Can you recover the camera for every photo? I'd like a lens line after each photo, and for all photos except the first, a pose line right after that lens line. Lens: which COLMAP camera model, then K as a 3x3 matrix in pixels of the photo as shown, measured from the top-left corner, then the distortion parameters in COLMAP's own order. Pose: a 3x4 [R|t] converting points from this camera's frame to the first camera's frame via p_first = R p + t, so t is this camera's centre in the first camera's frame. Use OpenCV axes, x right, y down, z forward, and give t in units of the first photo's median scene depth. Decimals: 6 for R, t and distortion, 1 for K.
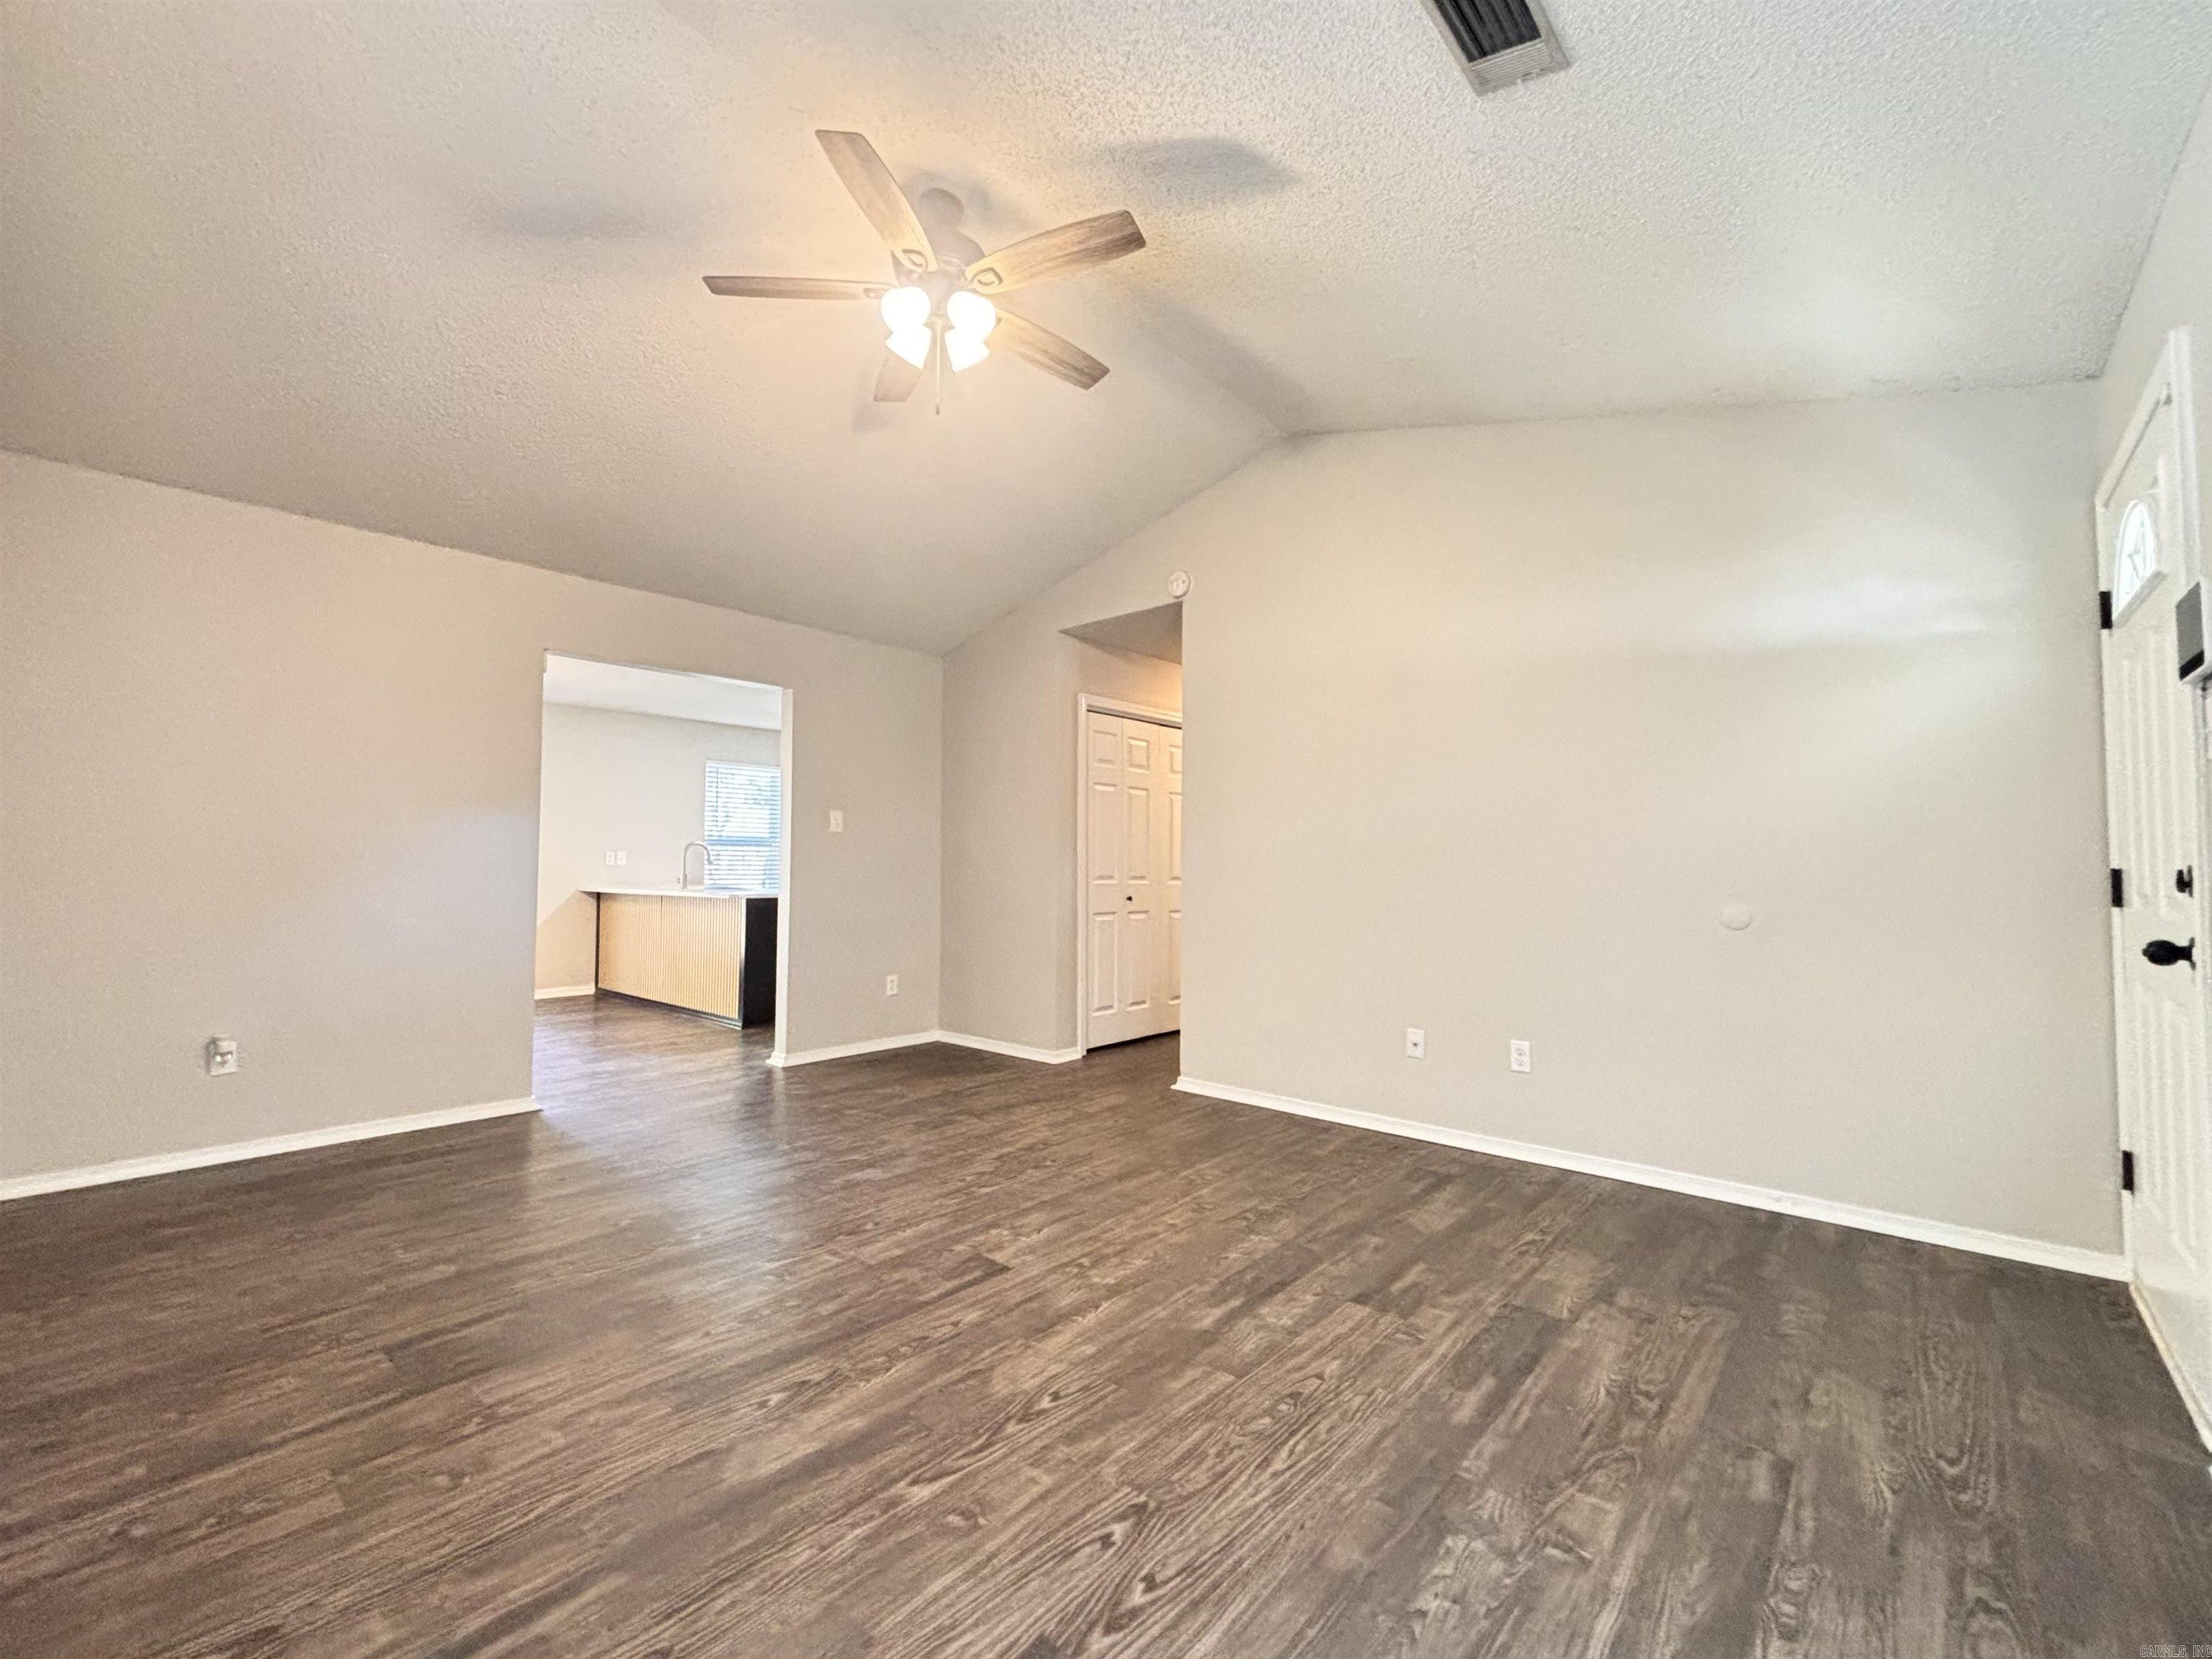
lens RADIAL K [[891.0, 0, 1099.2], [0, 891.0, 837.0], [0, 0, 1]] dist [-0.003734, -0.001038]
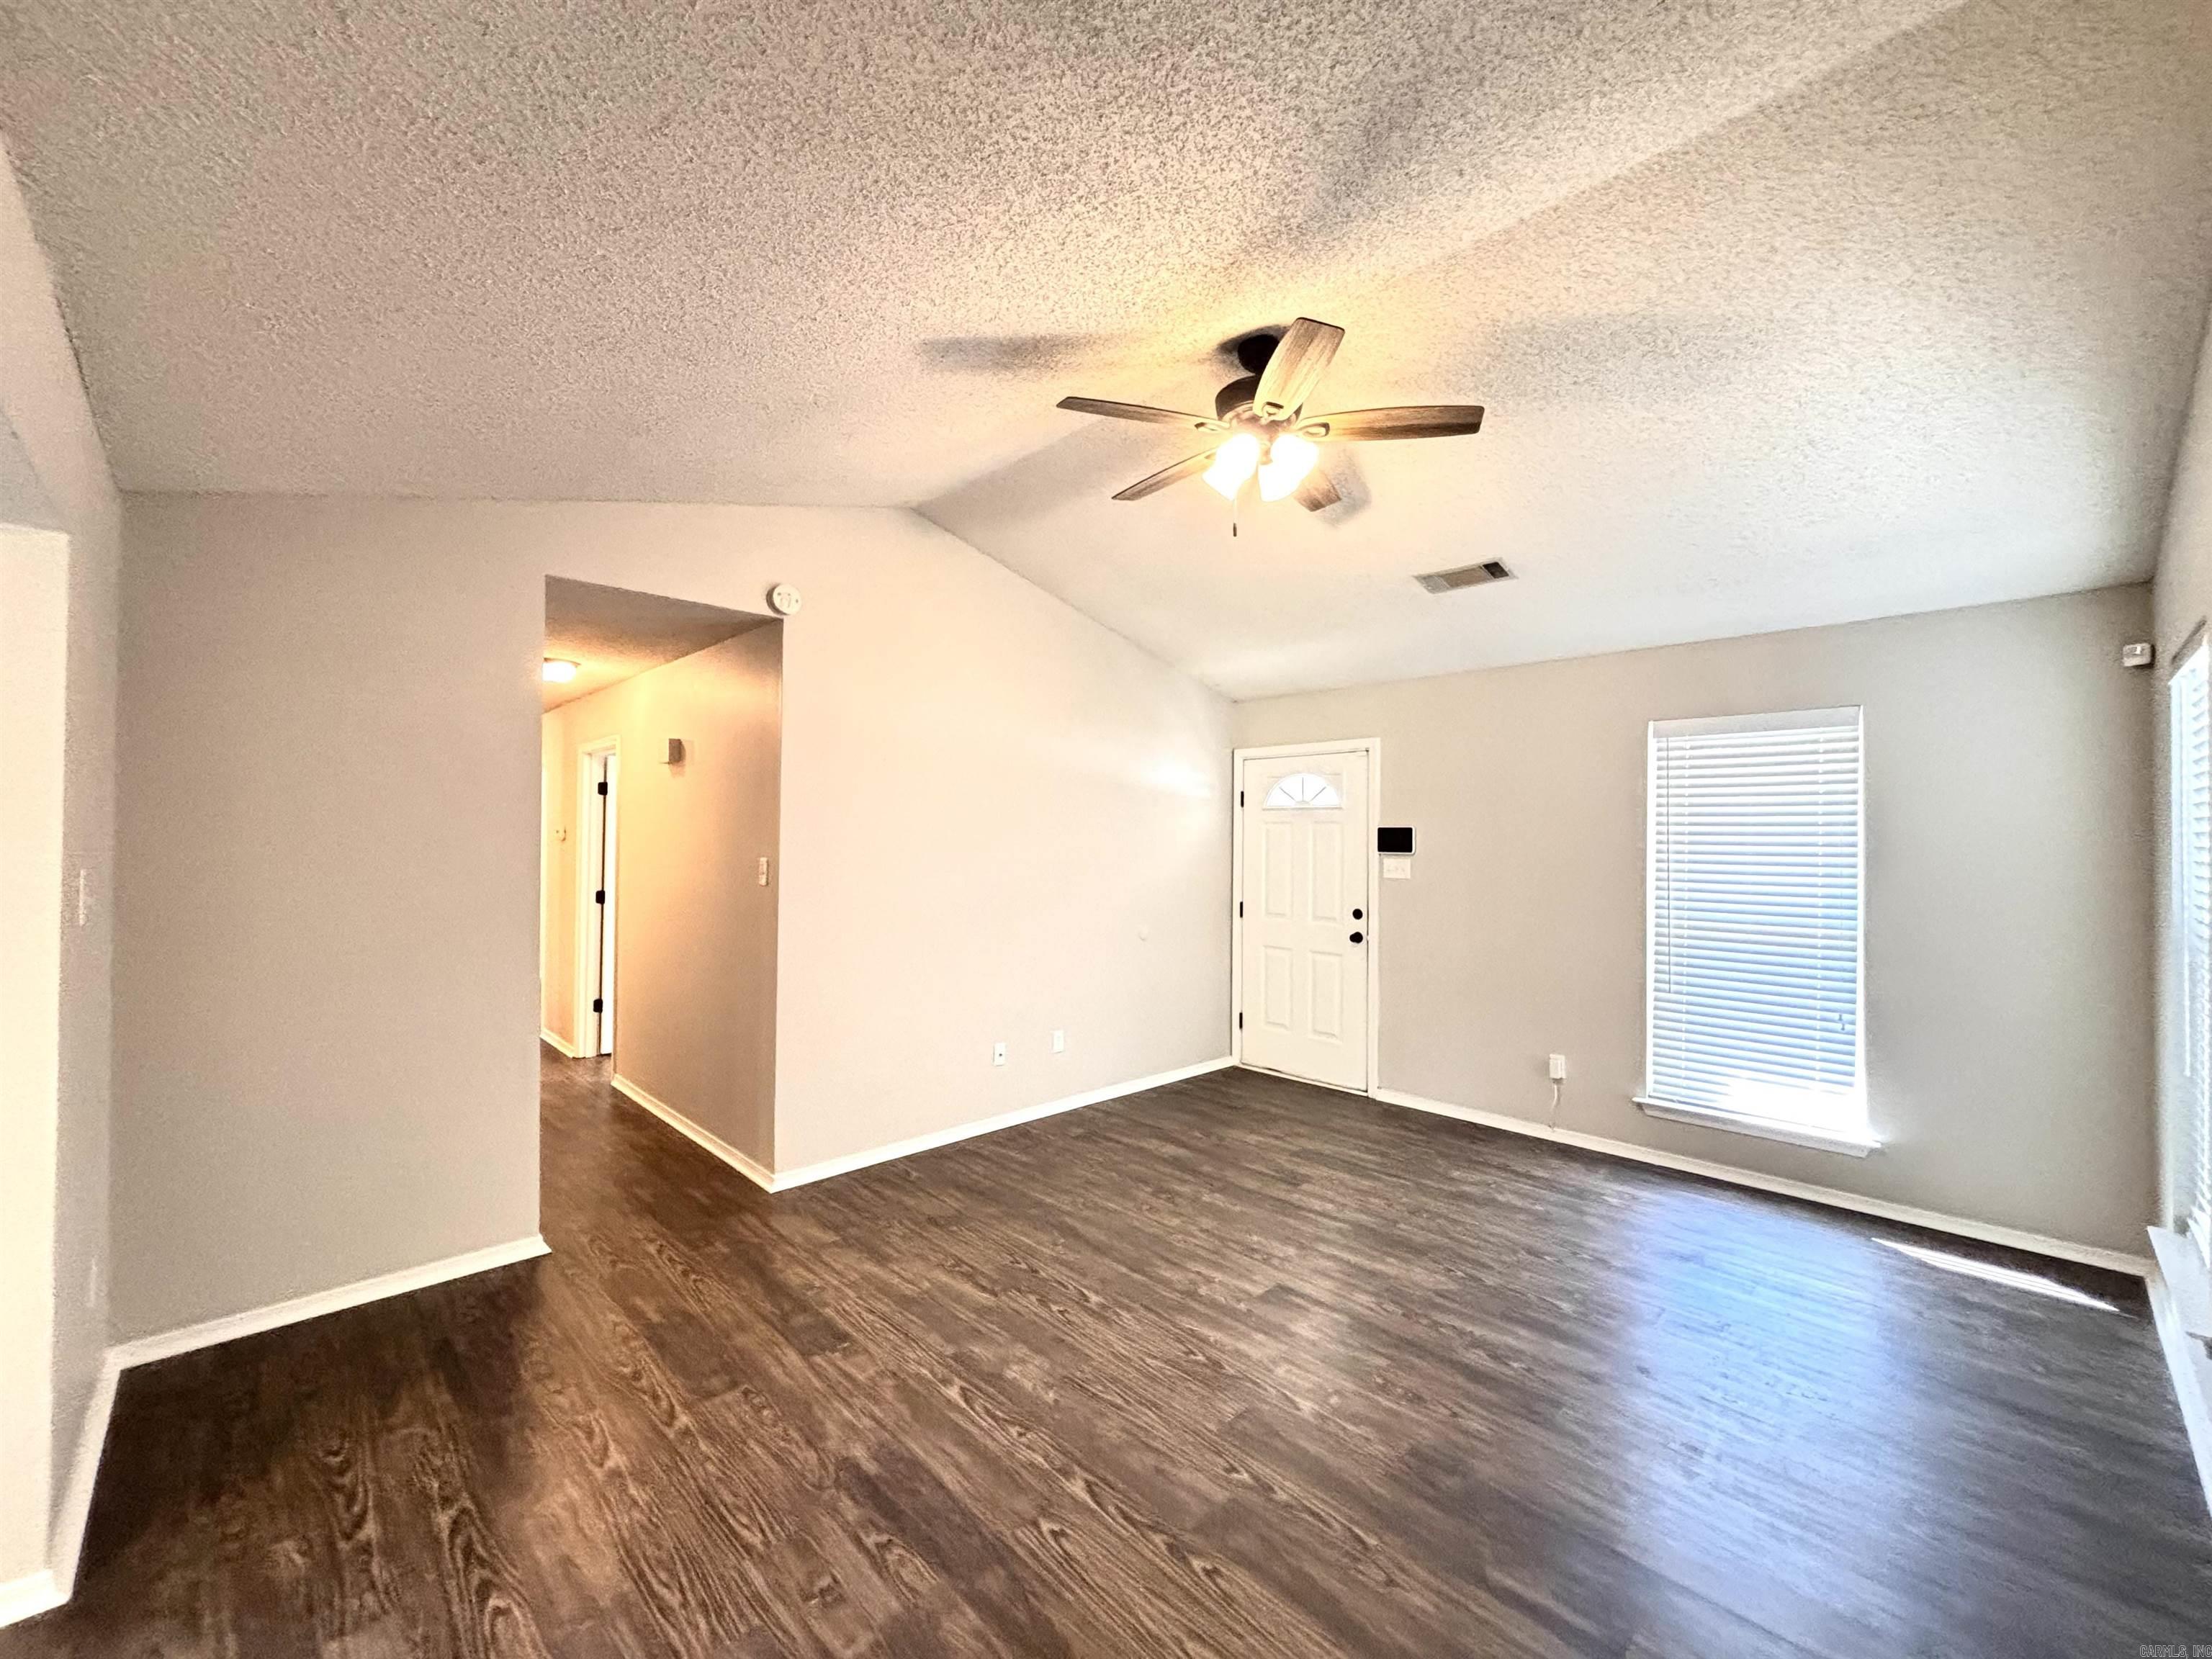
lens RADIAL K [[891.0, 0, 1099.6], [0, 891.0, 823.3], [0, 0, 1]] dist [-0.003734, -0.001038]
pose [[0.112430, 0.005964, 0.993642, -1.213080], [-0.034428, 0.999405, -0.002103, -0.130072], [-0.993063, -0.033973, 0.112568, 1.005663]]
